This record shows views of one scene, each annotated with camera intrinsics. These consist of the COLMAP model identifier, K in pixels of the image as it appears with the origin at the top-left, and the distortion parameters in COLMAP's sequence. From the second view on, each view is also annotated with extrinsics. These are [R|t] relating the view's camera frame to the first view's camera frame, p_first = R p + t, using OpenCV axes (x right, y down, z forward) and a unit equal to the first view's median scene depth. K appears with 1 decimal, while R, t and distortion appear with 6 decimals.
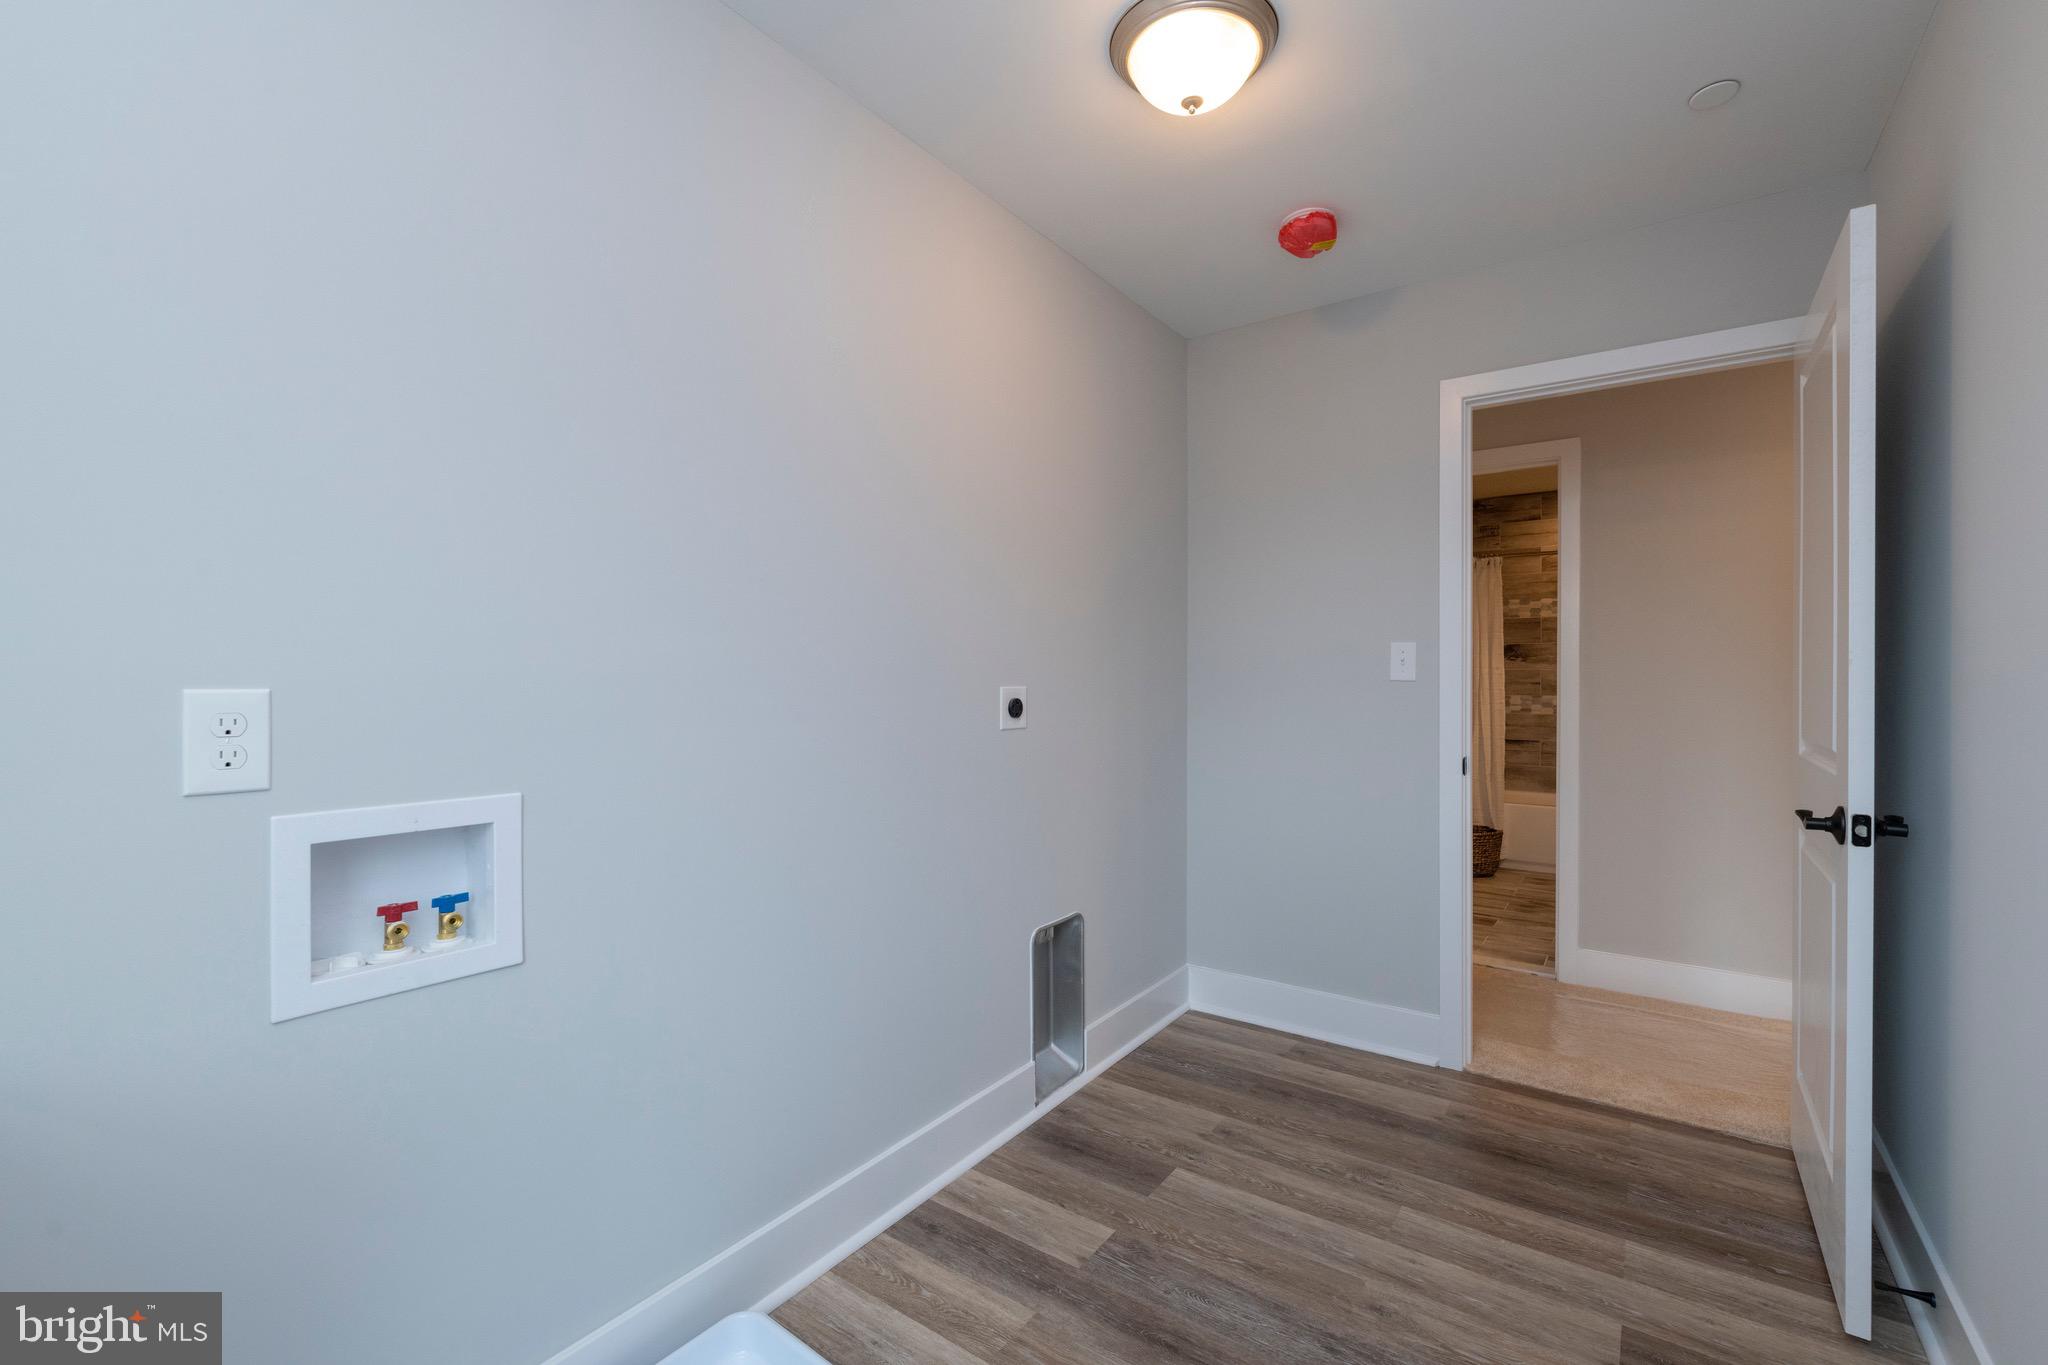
lens RADIAL K [[877.3, 0, 1029.4], [0, 877.3, 678.6], [0, 0, 1]] dist [0.000439, -0.000299]
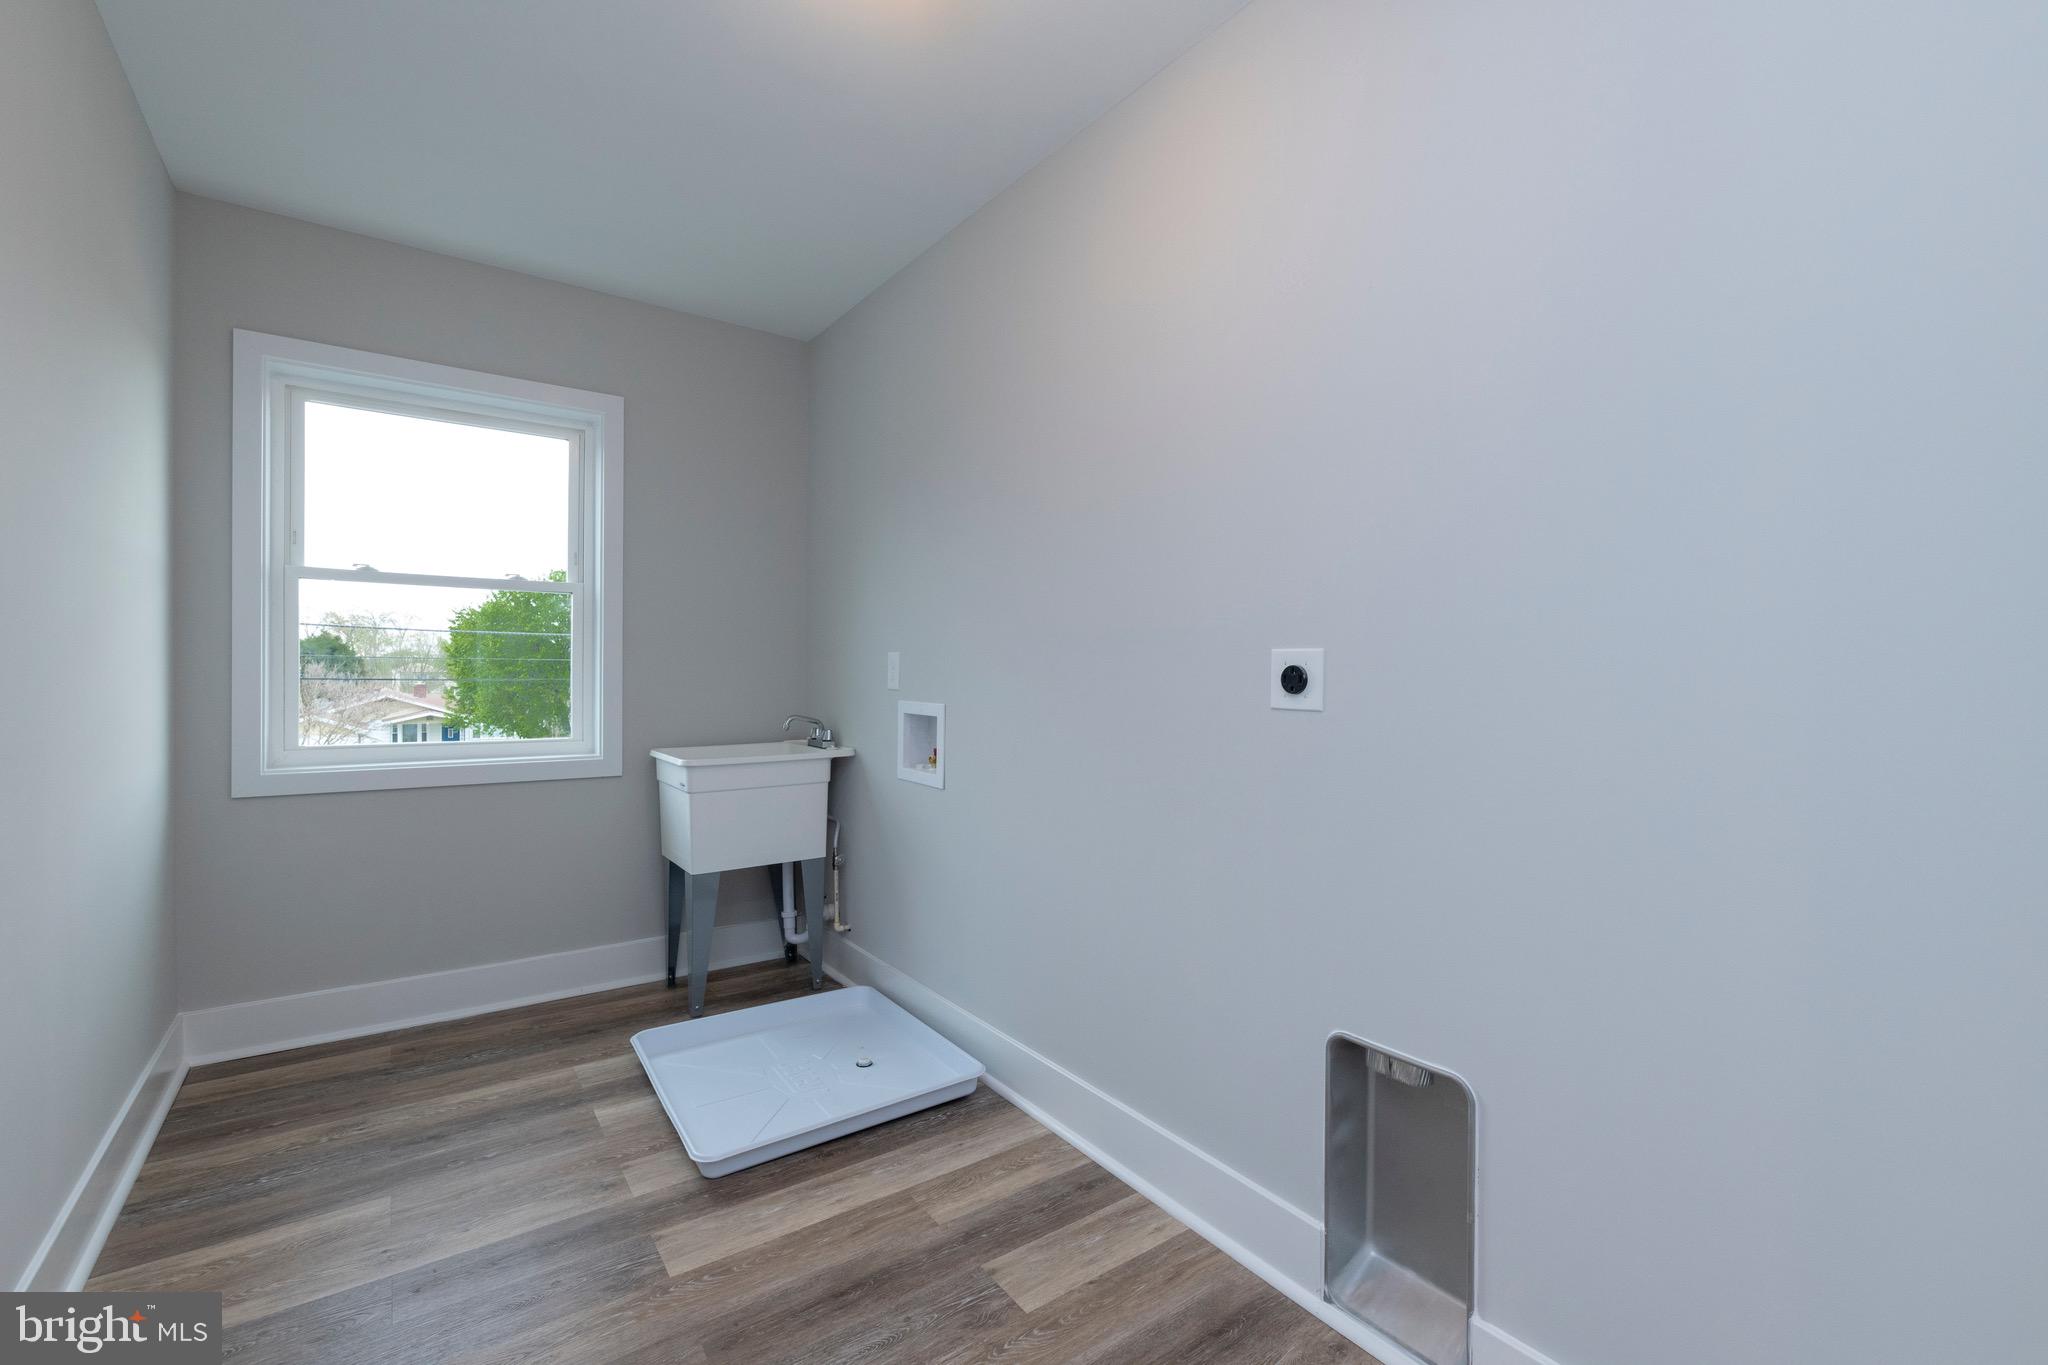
lens RADIAL K [[877.3, 0, 1029.4], [0, 877.3, 678.6], [0, 0, 1]] dist [0.000439, -0.000299]
pose [[-0.314977, 0.004142, -0.949090, 0.878667], [-0.011374, 0.999902, 0.008138, 0.037202], [0.949031, 0.013359, -0.314899, 1.270614]]
